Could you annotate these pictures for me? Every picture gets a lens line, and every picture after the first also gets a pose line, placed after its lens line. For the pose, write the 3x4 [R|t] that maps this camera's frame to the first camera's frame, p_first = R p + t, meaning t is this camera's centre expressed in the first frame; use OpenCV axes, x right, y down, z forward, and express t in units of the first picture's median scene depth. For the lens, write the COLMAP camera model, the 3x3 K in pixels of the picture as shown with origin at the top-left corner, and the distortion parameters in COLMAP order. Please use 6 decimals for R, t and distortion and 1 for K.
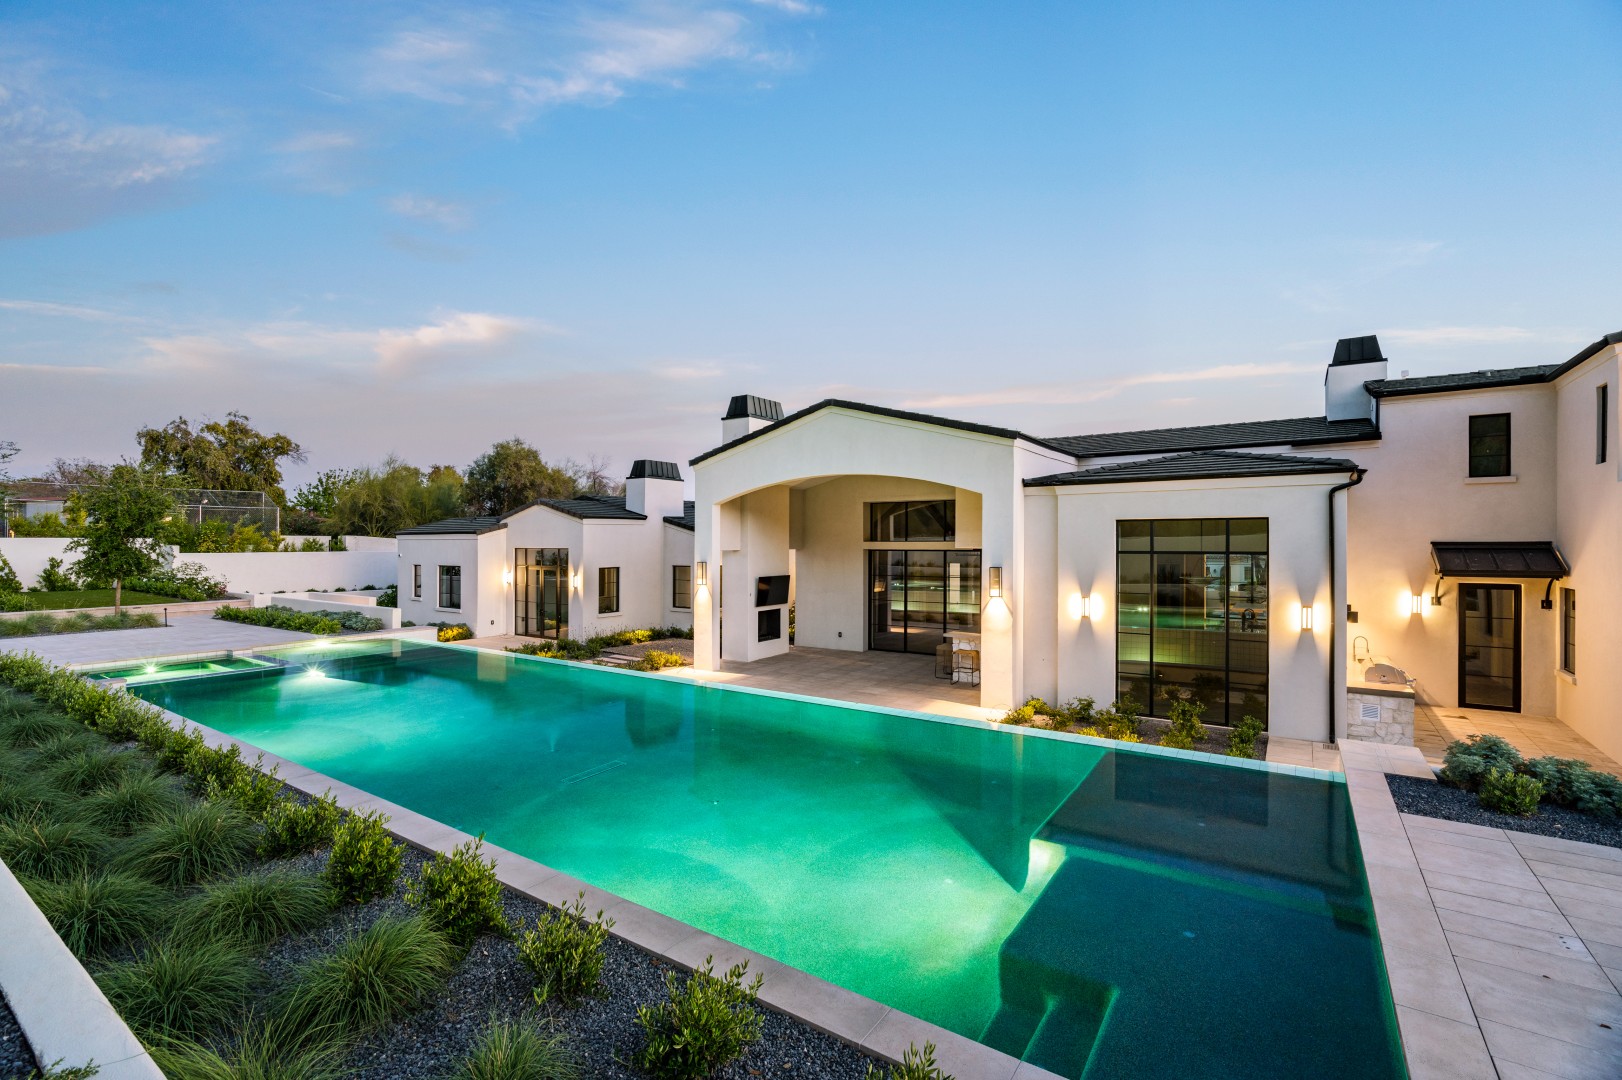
lens RADIAL K [[721.2, 0, 813.4], [0, 721.2, 543.0], [0, 0, 1]] dist [-0.002253, -0.000391]
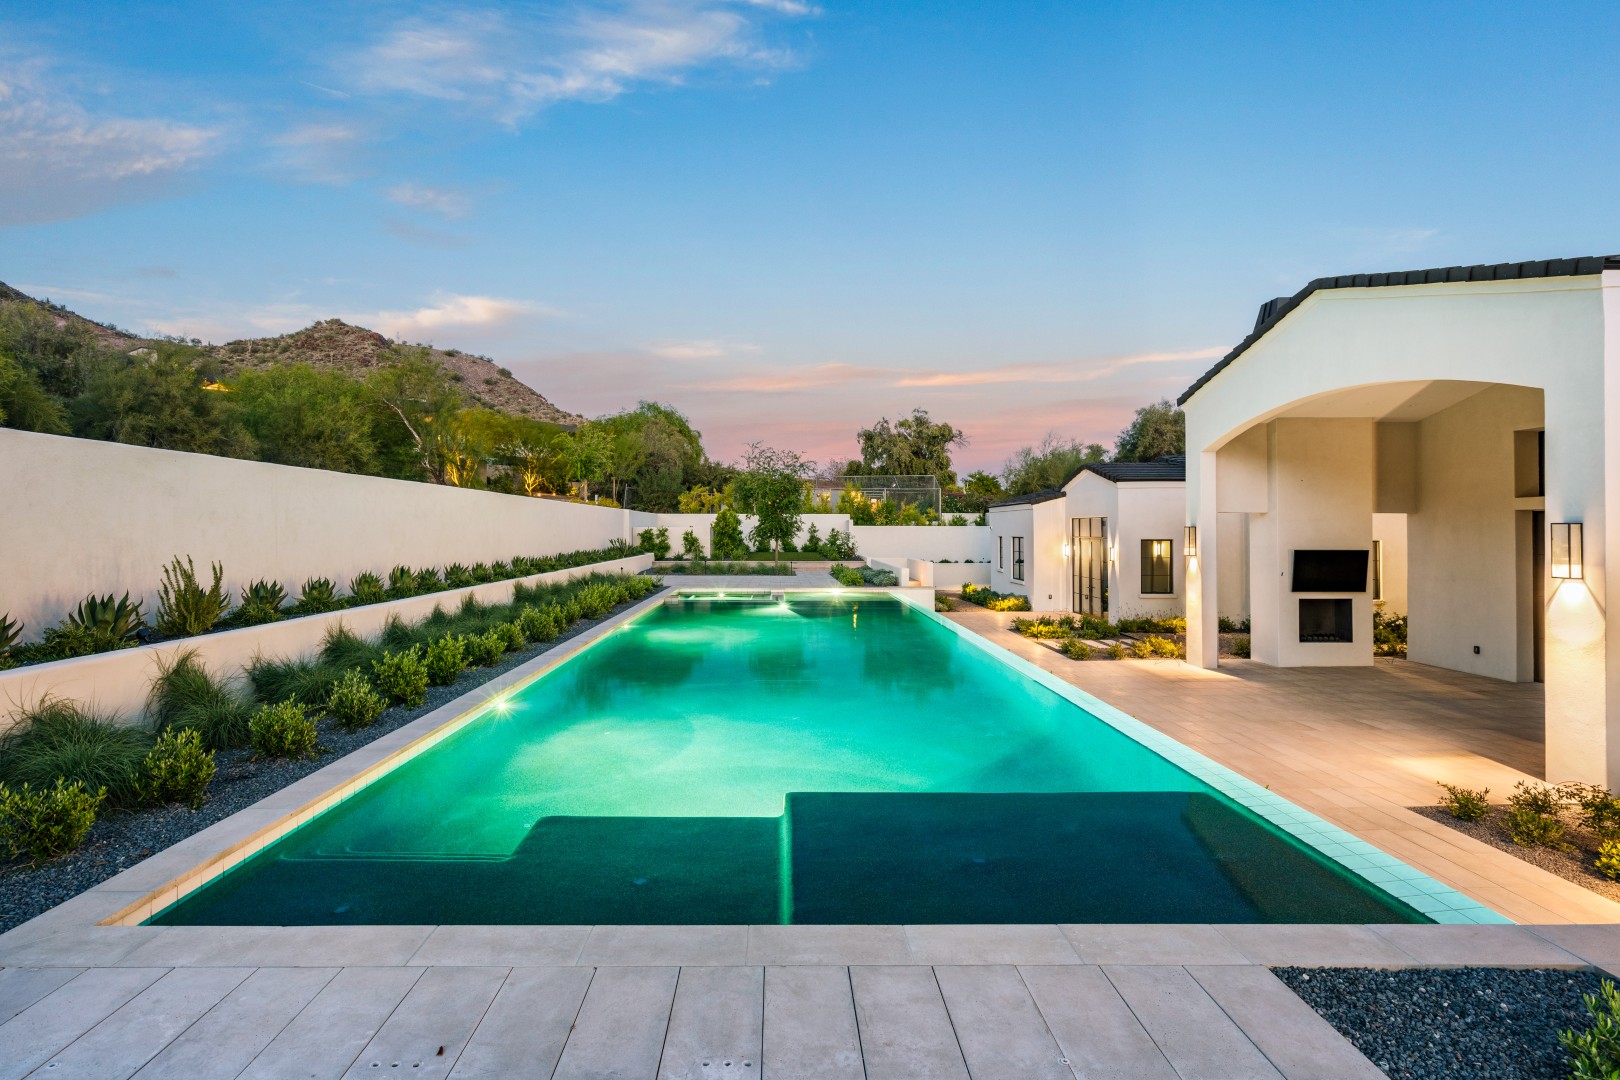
lens RADIAL K [[812.2, 0, 783.0], [0, 812.2, 533.7], [0, 0, 1]] dist [-0.000102, -0.000281]
pose [[0.562166, 0.006923, -0.826996, 0.278868], [-0.004673, 0.999976, 0.005195, 0.027264], [0.827011, 0.000944, 0.562184, 0.122161]]
